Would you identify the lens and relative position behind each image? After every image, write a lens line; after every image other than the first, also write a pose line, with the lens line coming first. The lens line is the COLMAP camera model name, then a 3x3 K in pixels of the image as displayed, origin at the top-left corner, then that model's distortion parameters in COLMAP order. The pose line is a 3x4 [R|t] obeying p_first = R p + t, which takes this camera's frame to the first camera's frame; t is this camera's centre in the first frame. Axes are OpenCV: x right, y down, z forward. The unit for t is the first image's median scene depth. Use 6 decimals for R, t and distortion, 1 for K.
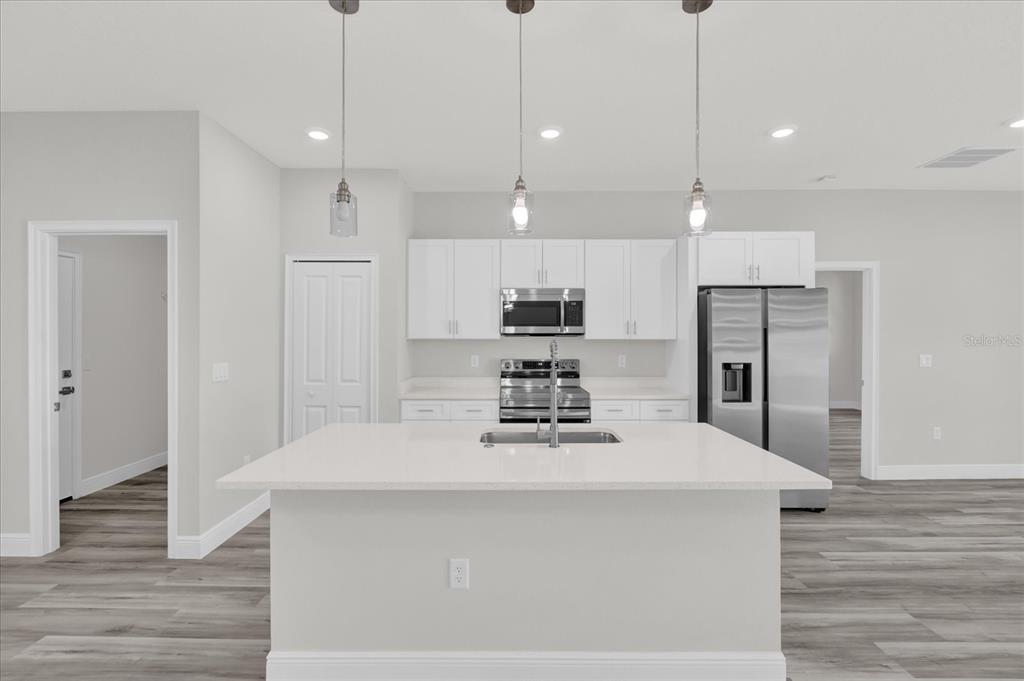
lens RADIAL K [[477.7, 0, 492.0], [0, 477.7, 341.0], [0, 0, 1]] dist [-0.010901, 0.000080]
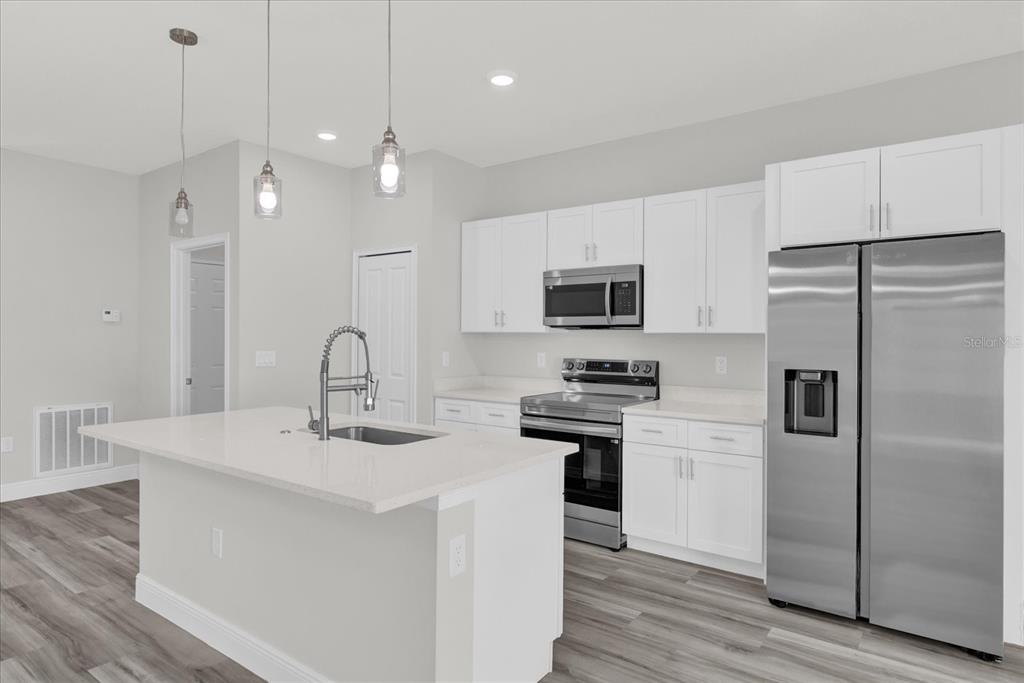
lens RADIAL K [[592.8, 0, 503.9], [0, 592.8, 337.3], [0, 0, 1]] dist [-0.005322, -0.003720]
pose [[0.805942, 0.004849, -0.591974, 0.569120], [-0.013703, 0.999851, -0.010466, 0.015859], [0.591836, 0.016546, 0.805889, 0.139308]]
